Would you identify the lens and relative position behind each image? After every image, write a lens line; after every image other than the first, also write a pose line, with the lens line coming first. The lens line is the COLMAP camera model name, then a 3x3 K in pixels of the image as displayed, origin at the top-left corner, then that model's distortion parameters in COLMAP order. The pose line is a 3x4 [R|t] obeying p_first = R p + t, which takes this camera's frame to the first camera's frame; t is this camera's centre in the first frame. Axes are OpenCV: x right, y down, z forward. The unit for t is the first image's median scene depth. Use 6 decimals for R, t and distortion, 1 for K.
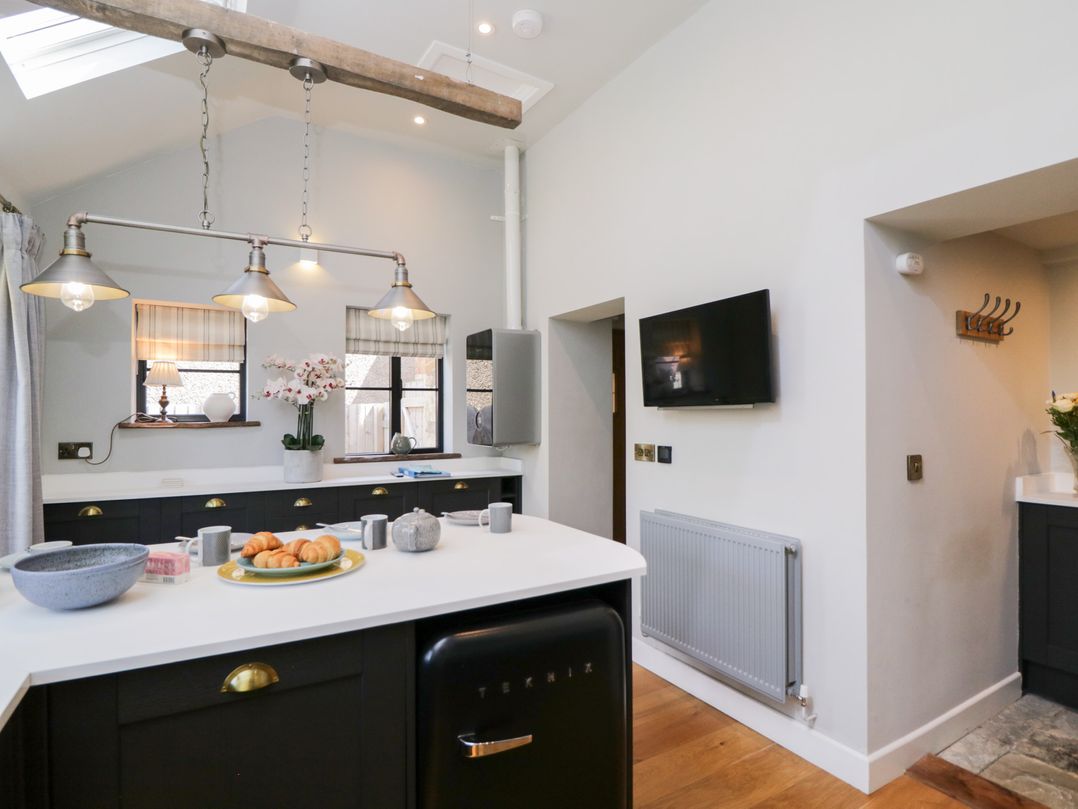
lens RADIAL K [[564.1, 0, 539.0], [0, 564.1, 404.5], [0, 0, 1]] dist [-0.011478, -0.000446]
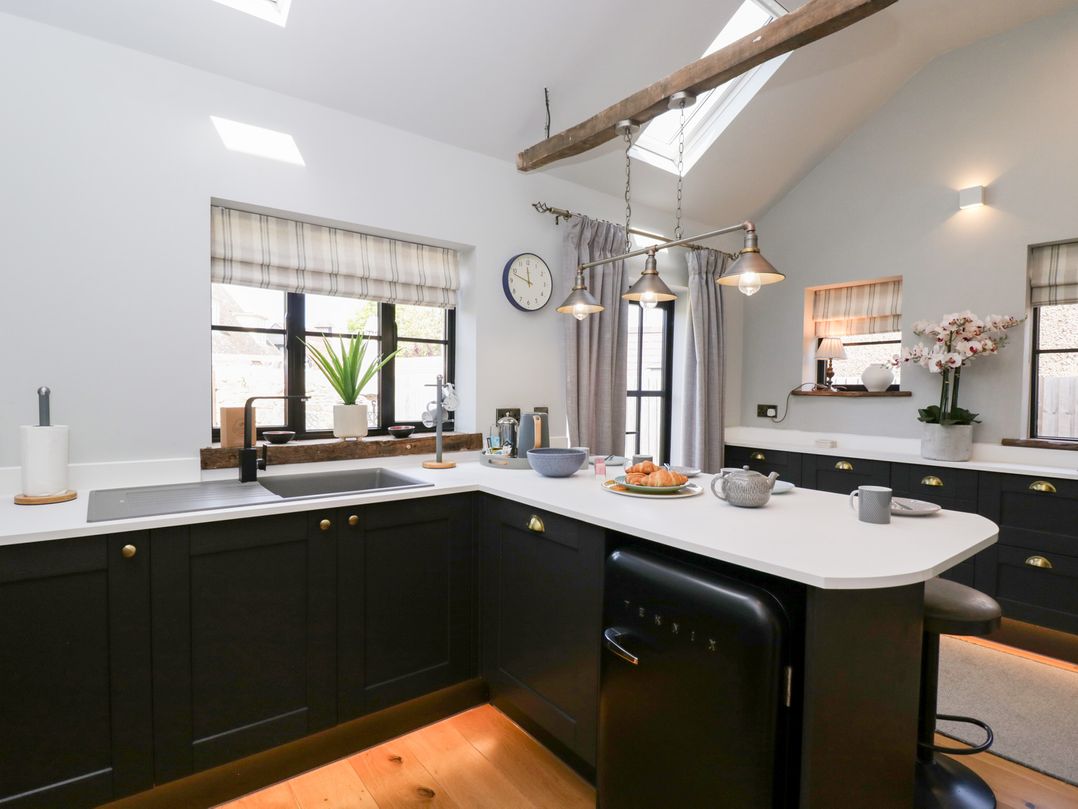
lens RADIAL K [[569.9, 0, 533.7], [0, 569.9, 405.9], [0, 0, 1]] dist [0.001618, -0.015245]
pose [[0.130372, 0.035505, -0.990829, 0.403456], [0.004601, 0.999326, 0.036414, 0.016991], [0.991454, -0.009307, 0.130121, 0.247456]]
